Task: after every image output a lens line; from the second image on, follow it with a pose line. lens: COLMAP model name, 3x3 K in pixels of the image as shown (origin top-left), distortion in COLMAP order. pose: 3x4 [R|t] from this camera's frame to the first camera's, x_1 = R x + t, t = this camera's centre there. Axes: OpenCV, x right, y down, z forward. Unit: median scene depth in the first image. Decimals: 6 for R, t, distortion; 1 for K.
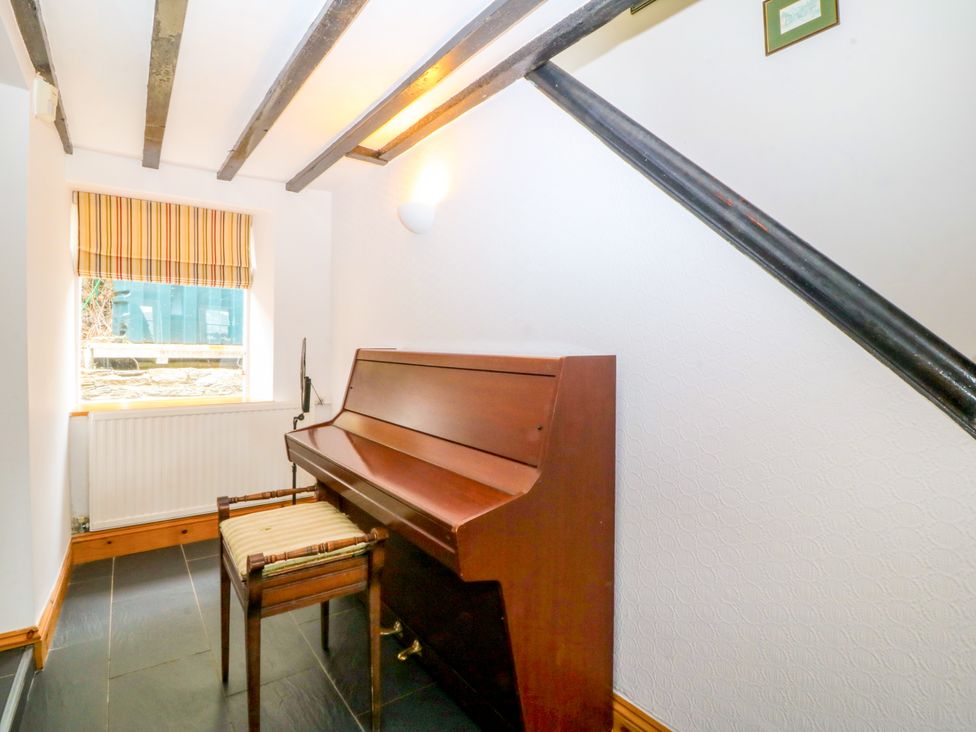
lens RADIAL K [[508.4, 0, 485.8], [0, 508.4, 354.7], [0, 0, 1]] dist [-0.003243, -0.013000]
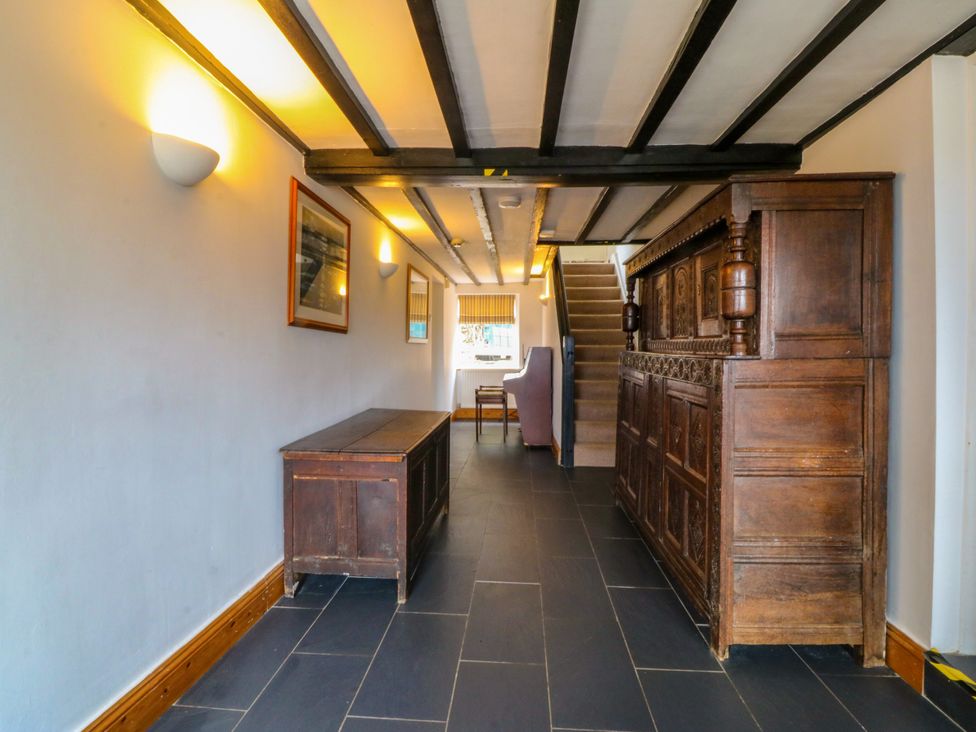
lens RADIAL K [[508.4, 0, 485.8], [0, 508.4, 354.7], [0, 0, 1]] dist [-0.003243, -0.013000]
pose [[0.772029, 0.001353, -0.635586, 1.040811], [-0.008914, 0.999922, -0.008700, 0.042358], [0.635525, 0.012382, 0.771981, -1.038192]]
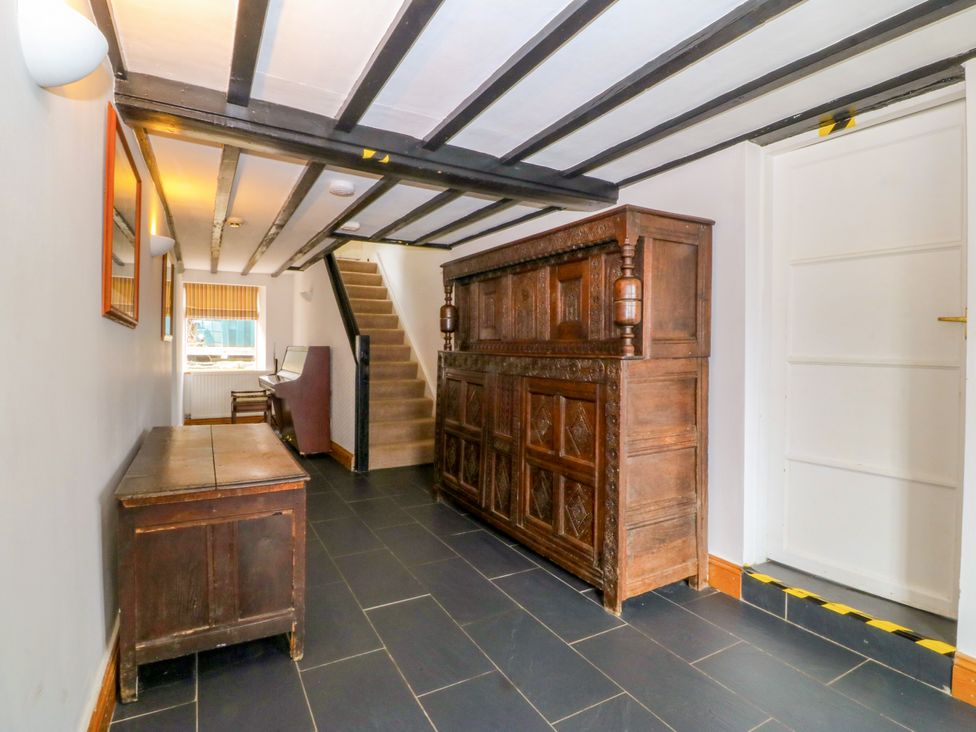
lens RADIAL K [[508.4, 0, 485.8], [0, 508.4, 354.7], [0, 0, 1]] dist [-0.003243, -0.013000]
pose [[0.993876, -0.001940, -0.110482, 0.789453], [0.000991, 0.999962, -0.008646, 0.039731], [0.110495, 0.008483, 0.993841, -1.114127]]
